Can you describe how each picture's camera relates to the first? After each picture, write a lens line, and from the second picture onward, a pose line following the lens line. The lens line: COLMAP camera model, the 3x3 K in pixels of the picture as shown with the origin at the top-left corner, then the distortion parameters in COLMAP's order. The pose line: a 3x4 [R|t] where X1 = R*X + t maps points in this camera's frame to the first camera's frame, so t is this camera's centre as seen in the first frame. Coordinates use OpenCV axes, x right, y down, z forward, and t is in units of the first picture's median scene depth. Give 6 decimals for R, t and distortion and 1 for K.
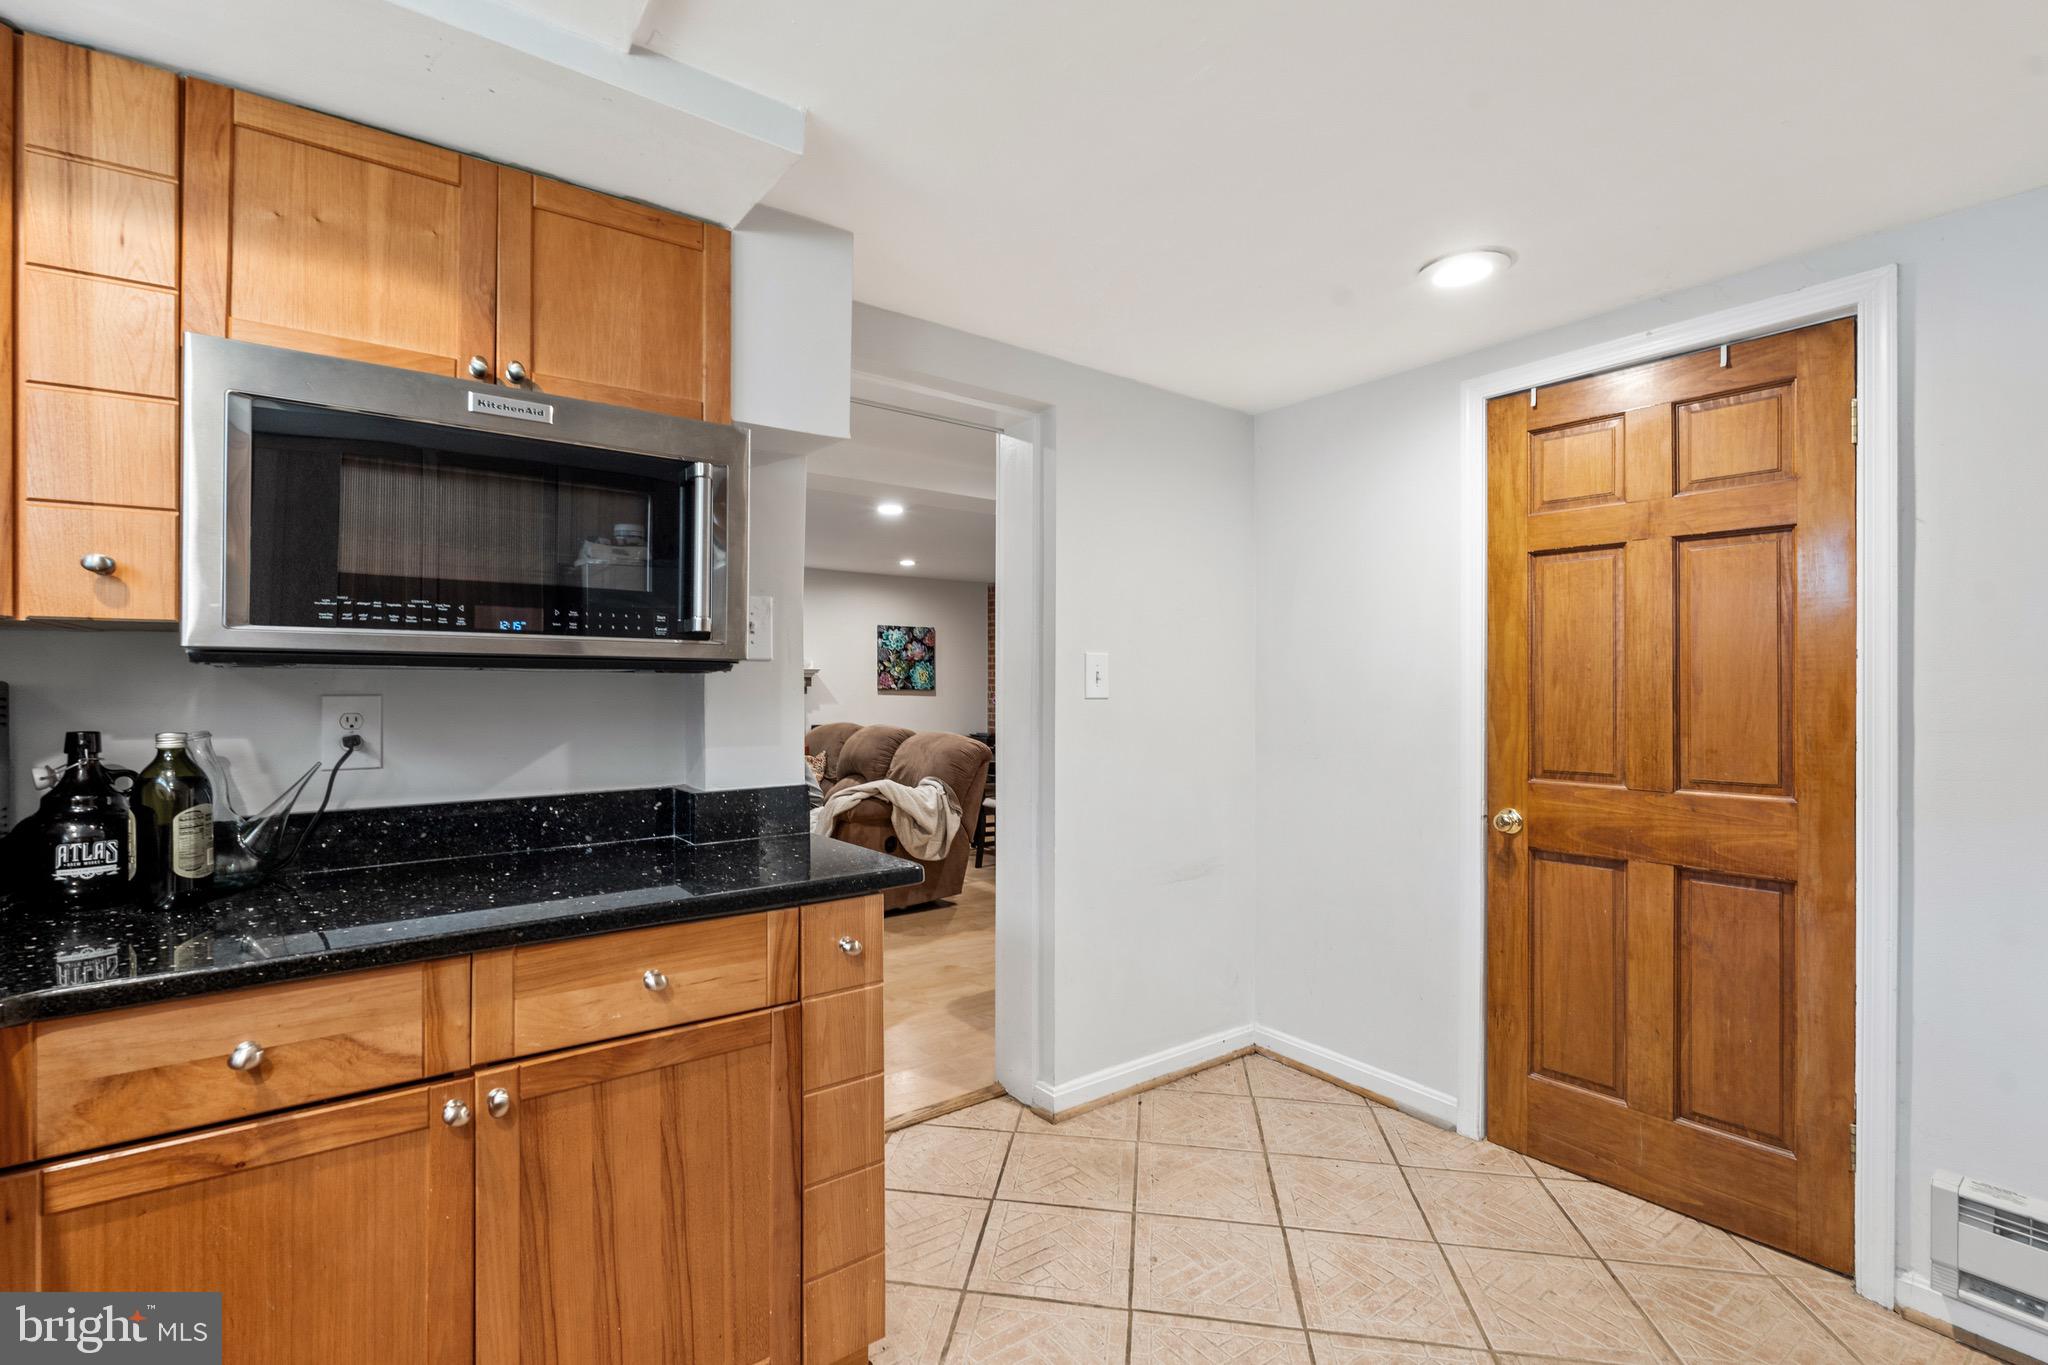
lens RADIAL K [[931.1, 0, 1021.3], [0, 931.1, 666.3], [0, 0, 1]] dist [-0.005915, 0.001578]
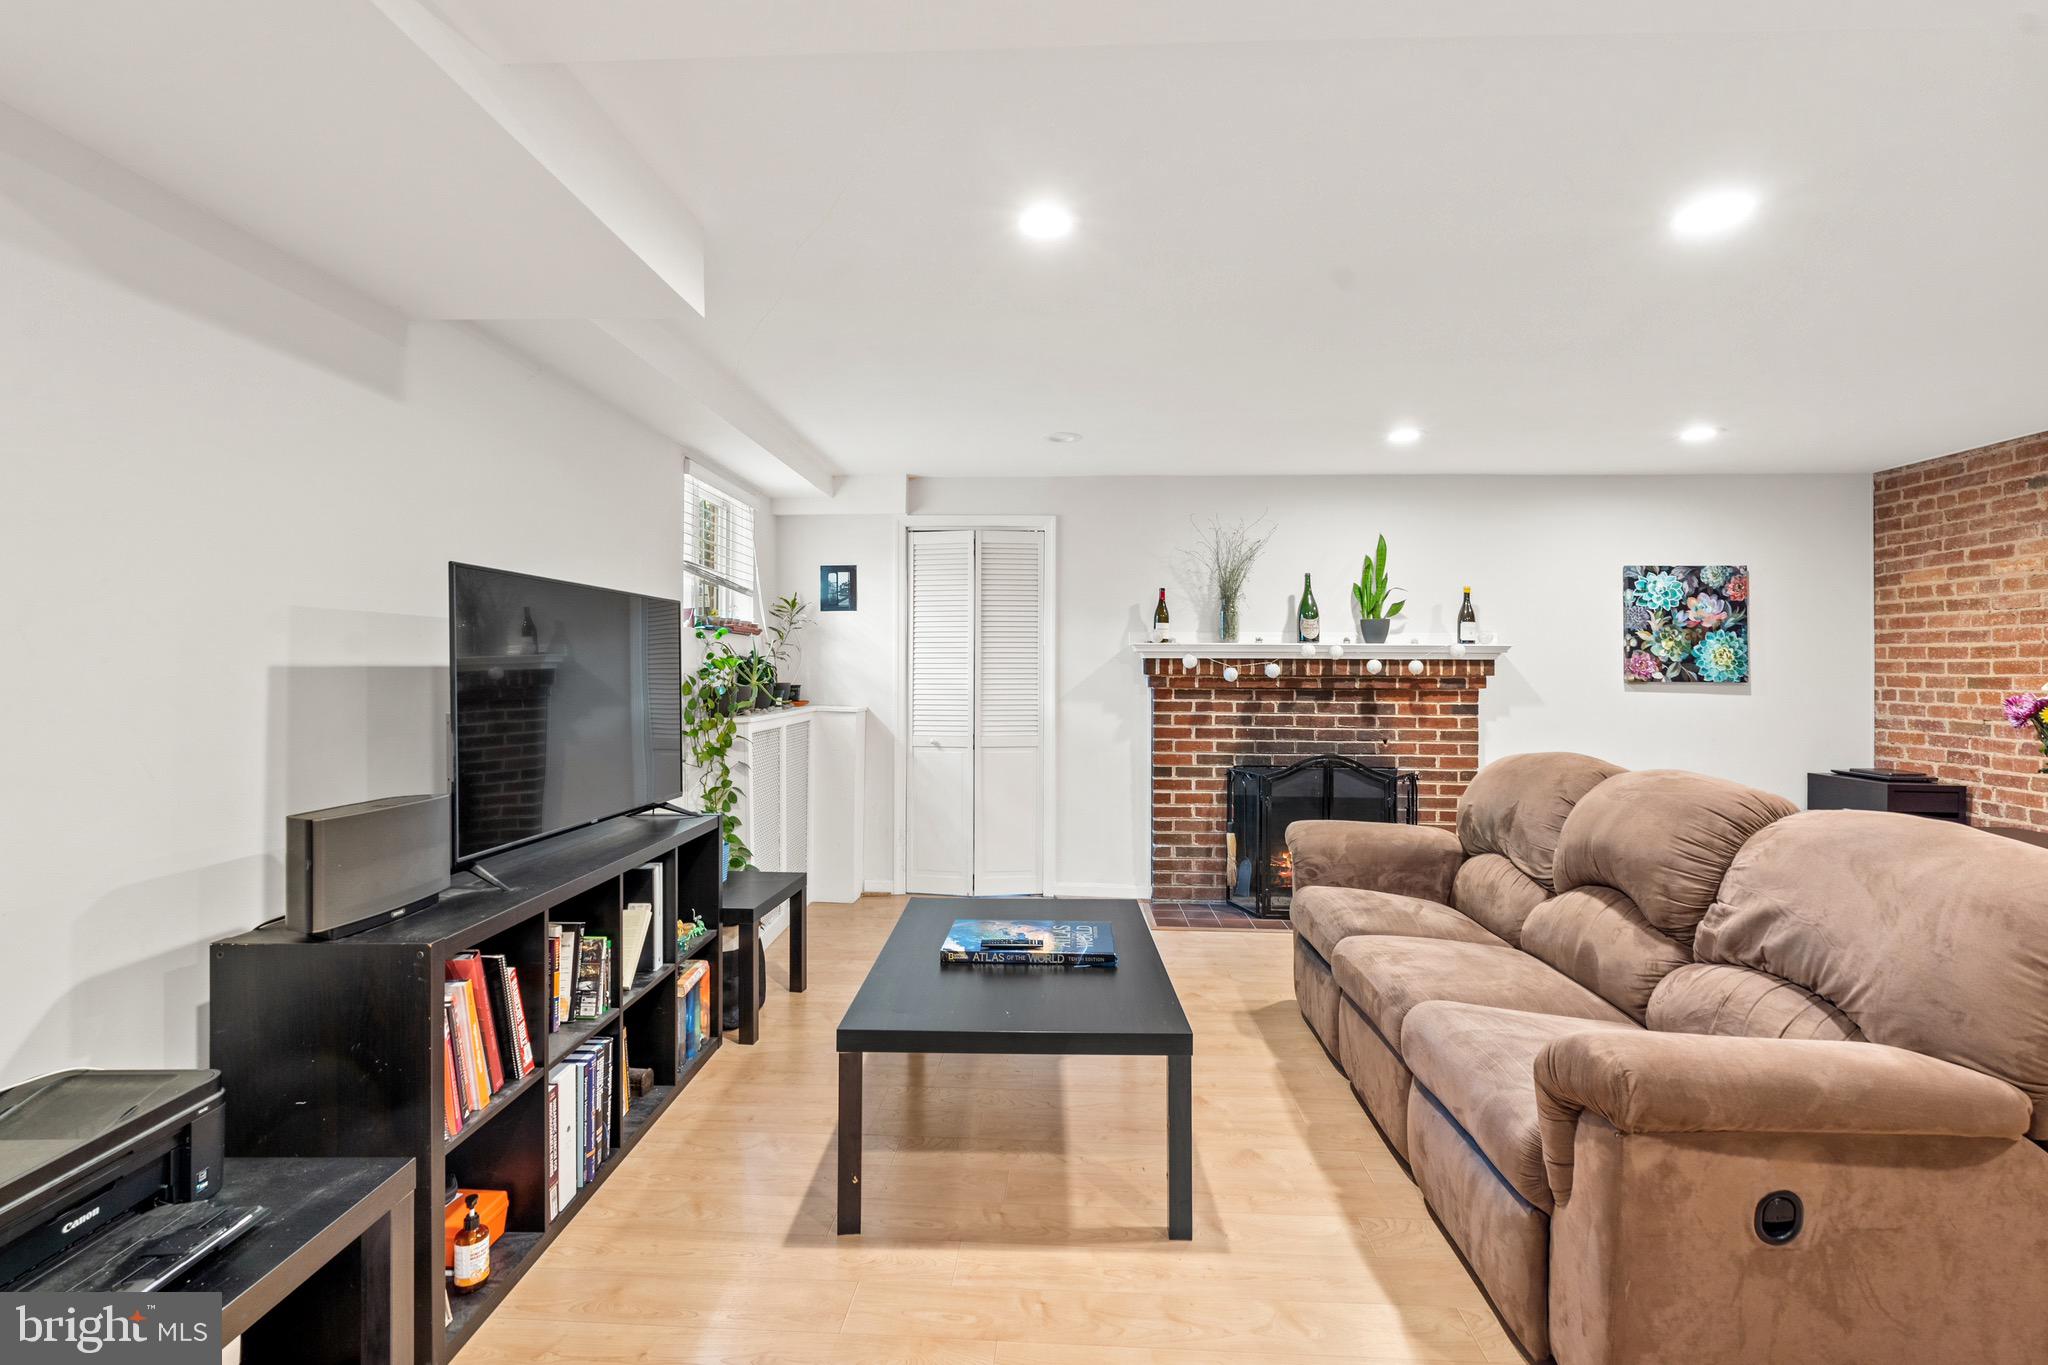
lens RADIAL K [[931.1, 0, 1021.3], [0, 931.1, 666.3], [0, 0, 1]] dist [-0.005915, 0.001578]
pose [[0.766871, -0.002020, -0.641798, -0.284243], [0.011227, 0.999884, 0.010268, 0.023133], [0.641703, -0.015080, 0.766805, 1.305264]]
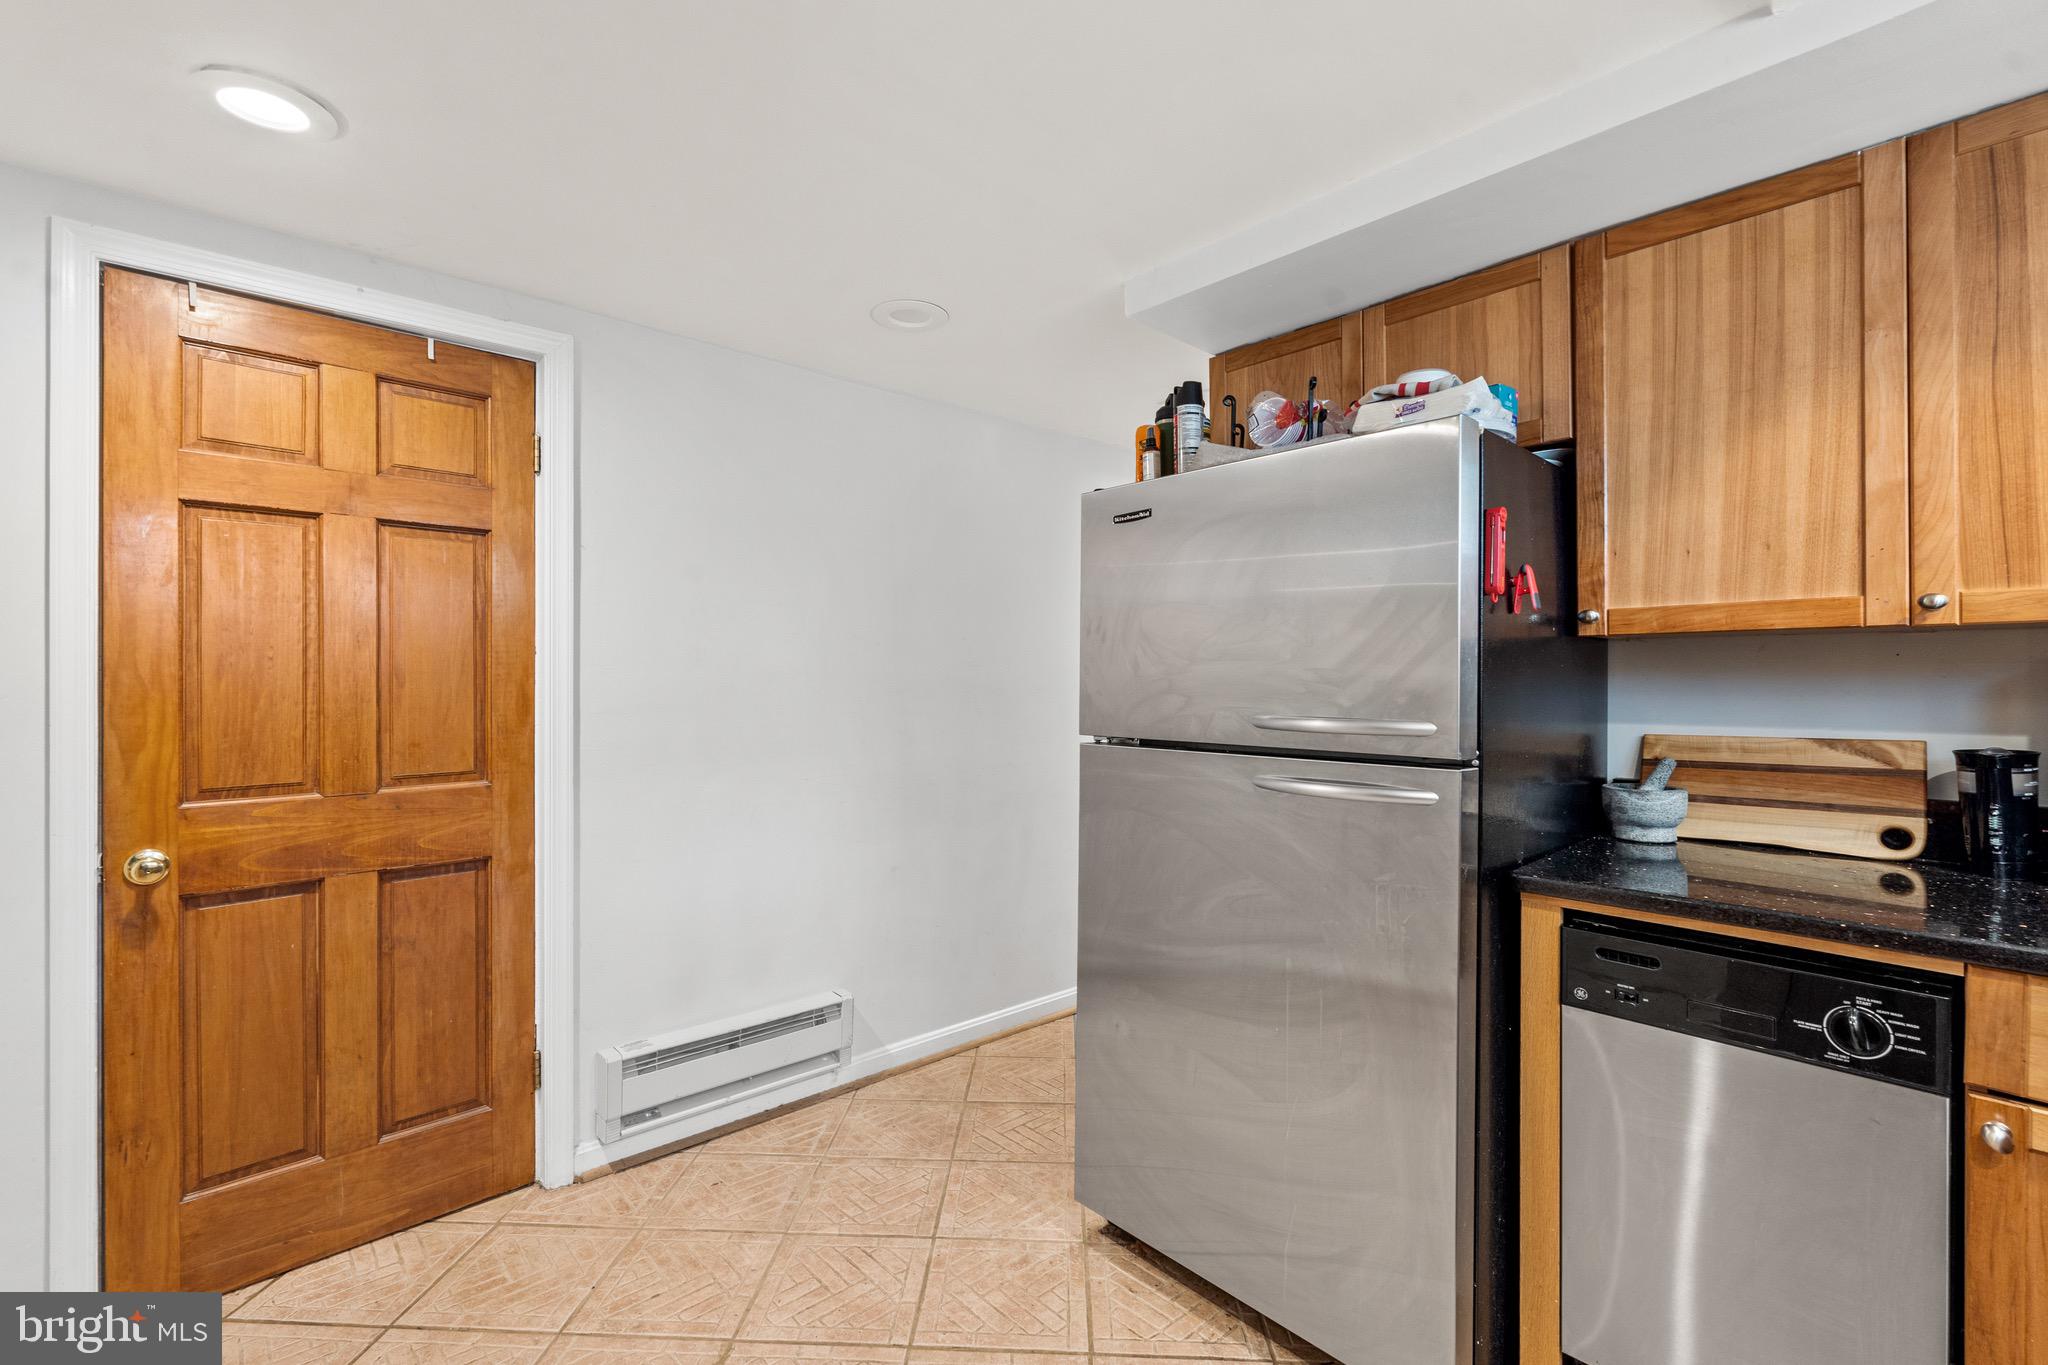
lens RADIAL K [[895.5, 0, 1018.9], [0, 895.5, 670.9], [0, 0, 1]] dist [-0.001489, -0.000171]
pose [[-0.100952, 0.006562, 0.994870, -0.251483], [-0.020000, 0.999763, -0.008624, 0.008110], [-0.994690, -0.020768, -0.100797, 0.438111]]
